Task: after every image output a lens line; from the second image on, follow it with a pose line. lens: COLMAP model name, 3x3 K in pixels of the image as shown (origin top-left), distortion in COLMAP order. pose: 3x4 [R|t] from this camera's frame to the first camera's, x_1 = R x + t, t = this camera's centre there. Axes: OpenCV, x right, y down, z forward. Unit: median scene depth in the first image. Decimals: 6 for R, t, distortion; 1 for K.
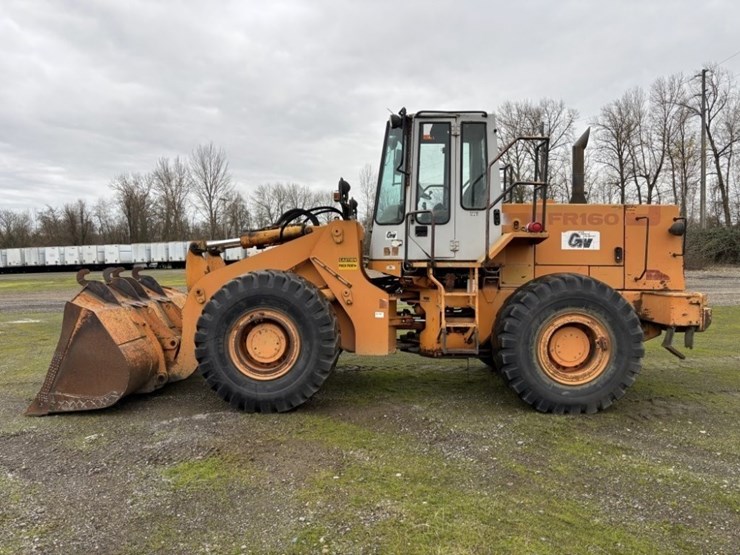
lens RADIAL K [[567.7, 0, 370.0], [0, 567.7, 277.5], [0, 0, 1]] dist [0.012492, -0.004039]
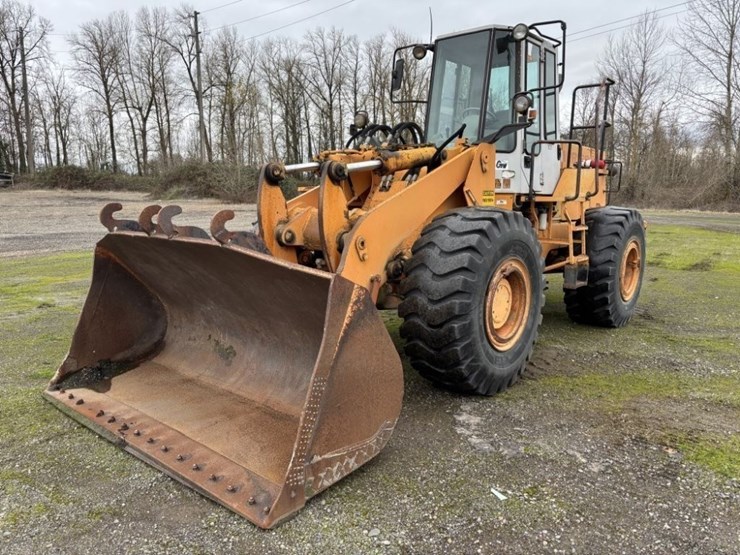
lens RADIAL K [[567.7, 0, 370.0], [0, 567.7, 277.5], [0, 0, 1]] dist [0.012492, -0.004039]
pose [[0.634690, -0.106692, 0.765366, -0.785316], [0.017082, 0.992118, 0.124135, -0.014120], [-0.772578, -0.065713, 0.631510, 0.586505]]
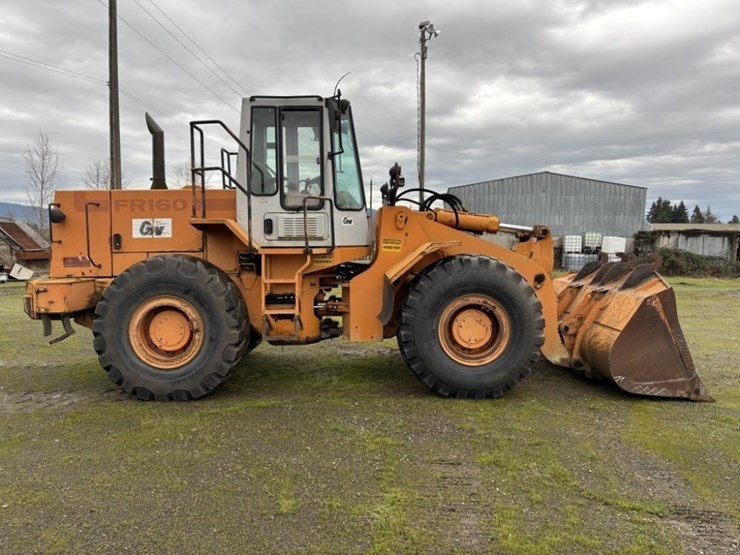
lens RADIAL K [[566.6, 0, 366.5], [0, 566.6, 282.7], [0, 0, 1]] dist [0.010702, 0.004200]
pose [[0.999839, -0.016023, -0.008061, 0.749405], [0.016290, 0.999282, 0.034194, 0.001716], [0.007507, -0.034320, 0.999383, 0.011831]]
